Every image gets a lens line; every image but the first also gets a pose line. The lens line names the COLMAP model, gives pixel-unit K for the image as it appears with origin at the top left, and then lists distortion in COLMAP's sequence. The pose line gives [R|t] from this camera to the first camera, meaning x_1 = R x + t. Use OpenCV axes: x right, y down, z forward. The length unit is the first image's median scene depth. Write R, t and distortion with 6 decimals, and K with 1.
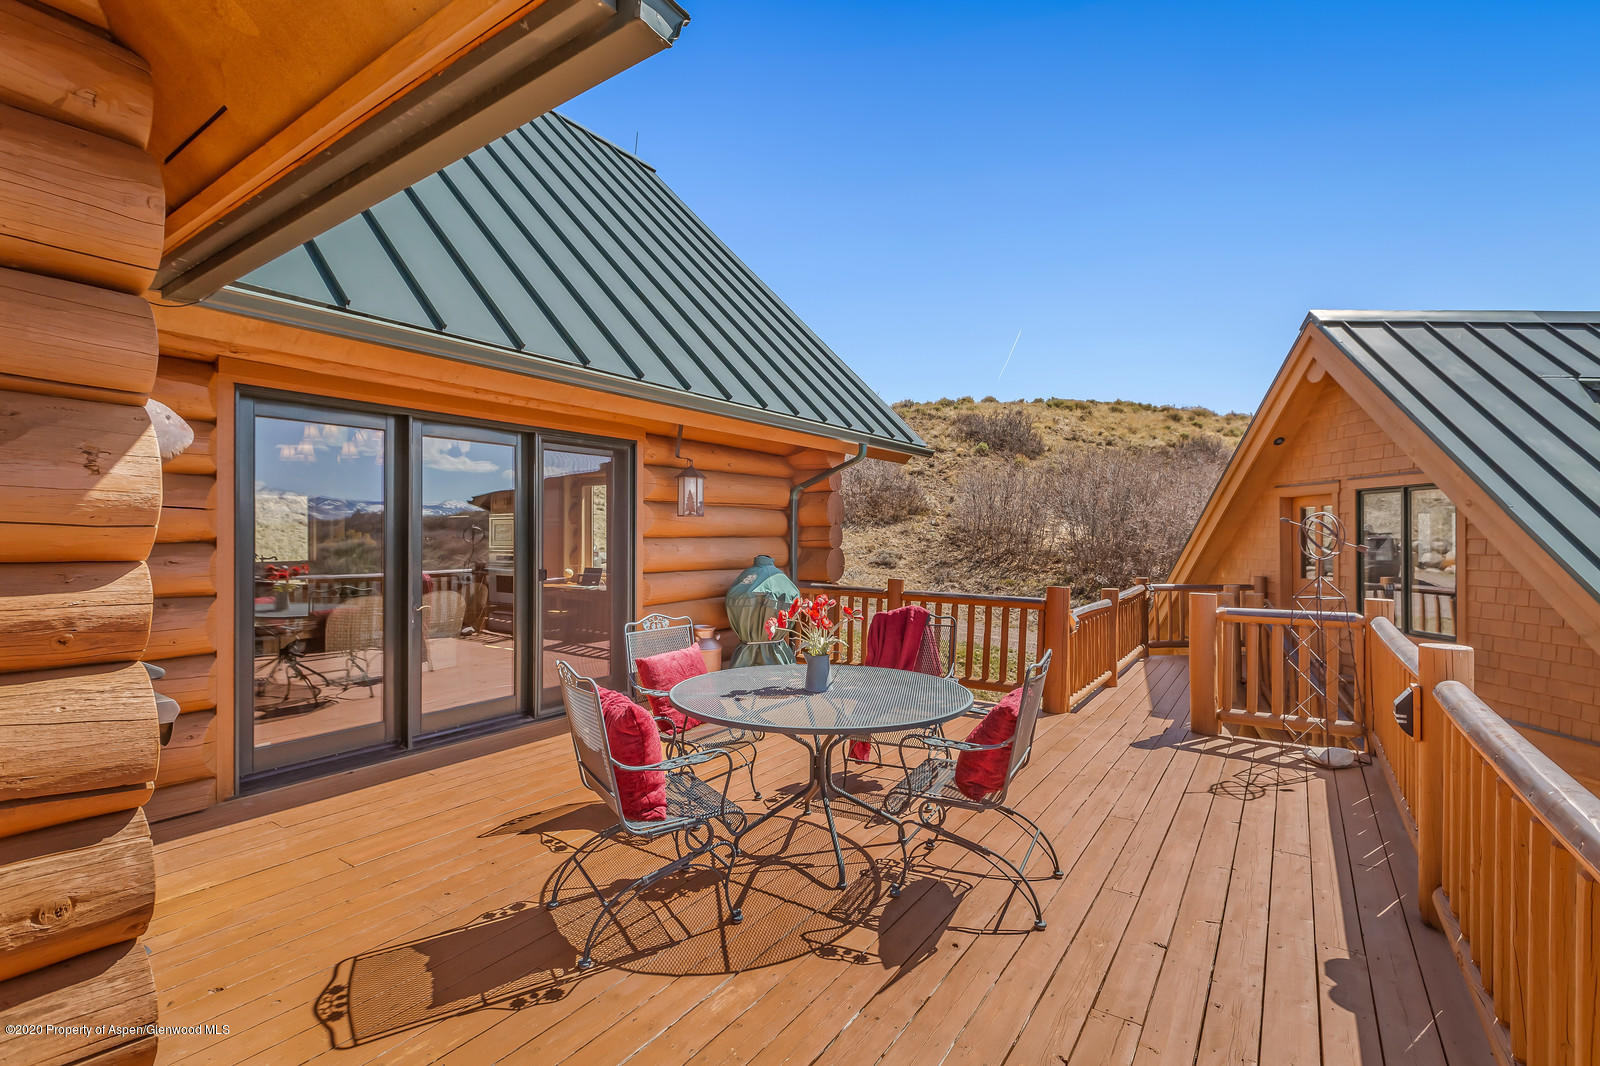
lens RADIAL K [[720.6, 0, 803.7], [0, 720.6, 534.3], [0, 0, 1]] dist [0.002713, -0.000618]
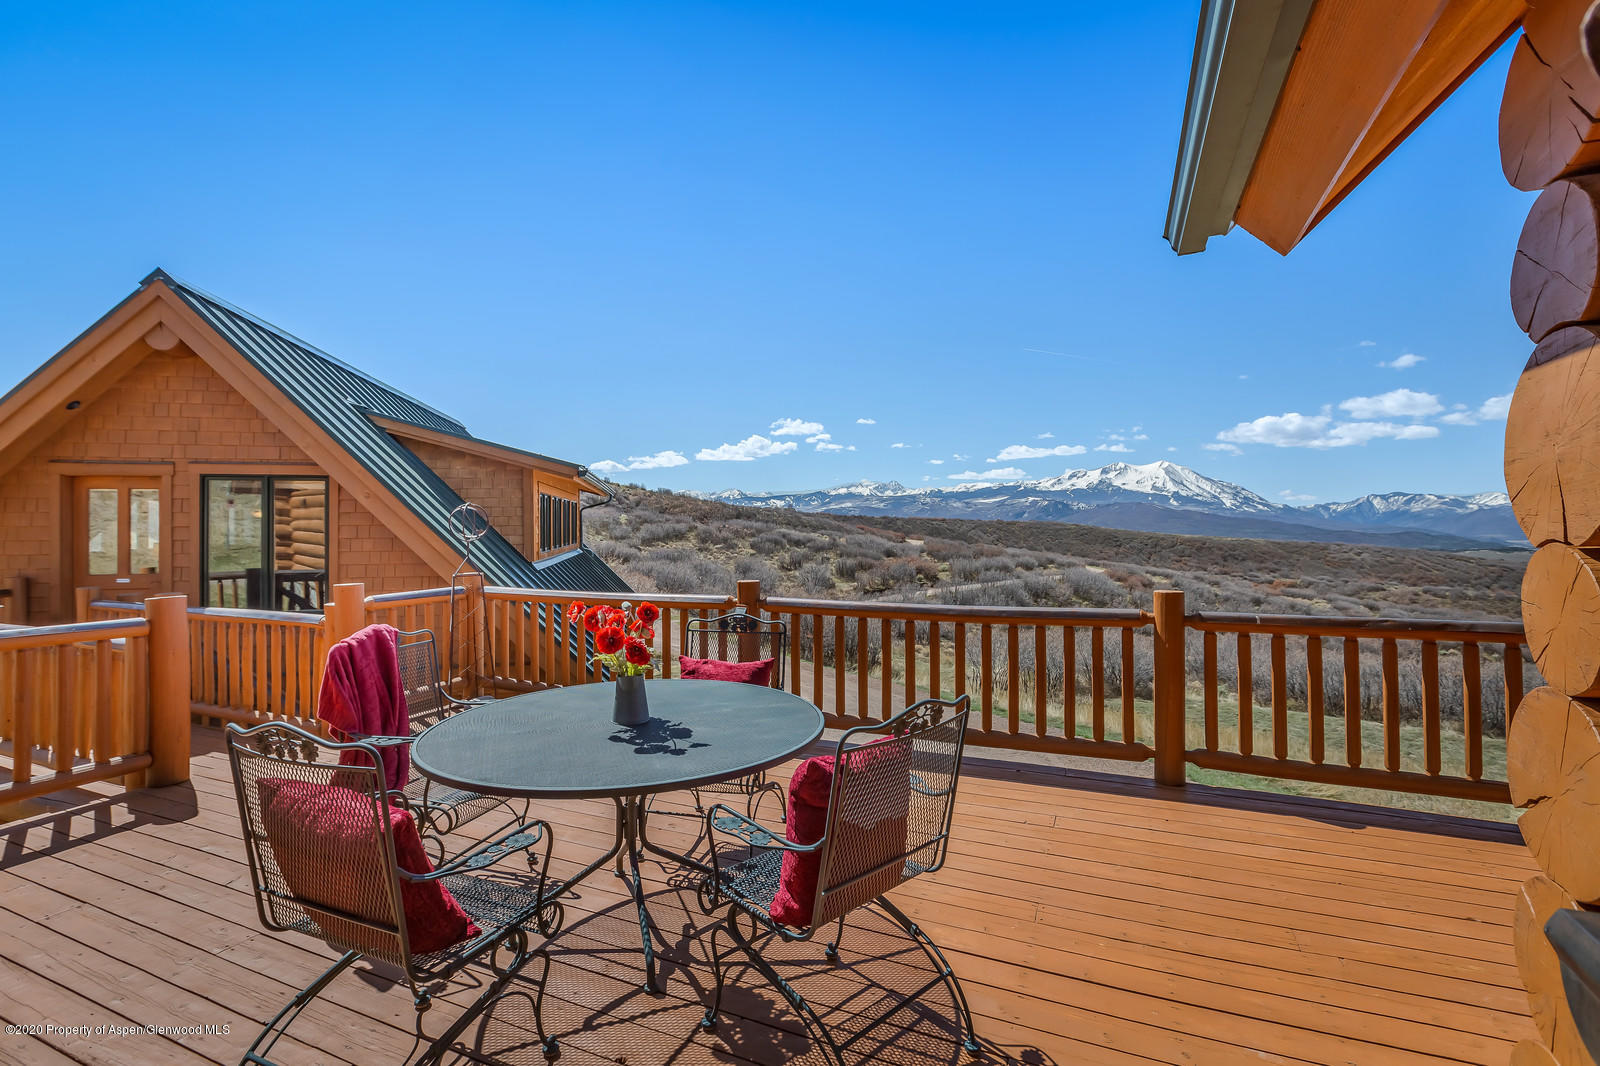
lens RADIAL K [[720.6, 0, 811.5], [0, 720.6, 516.8], [0, 0, 1]] dist [0.002713, -0.000618]
pose [[-0.190470, 0.009399, 0.981648, -0.306558], [-0.000551, 0.999953, -0.009681, 0.002367], [-0.981693, -0.002385, -0.190456, 0.381750]]
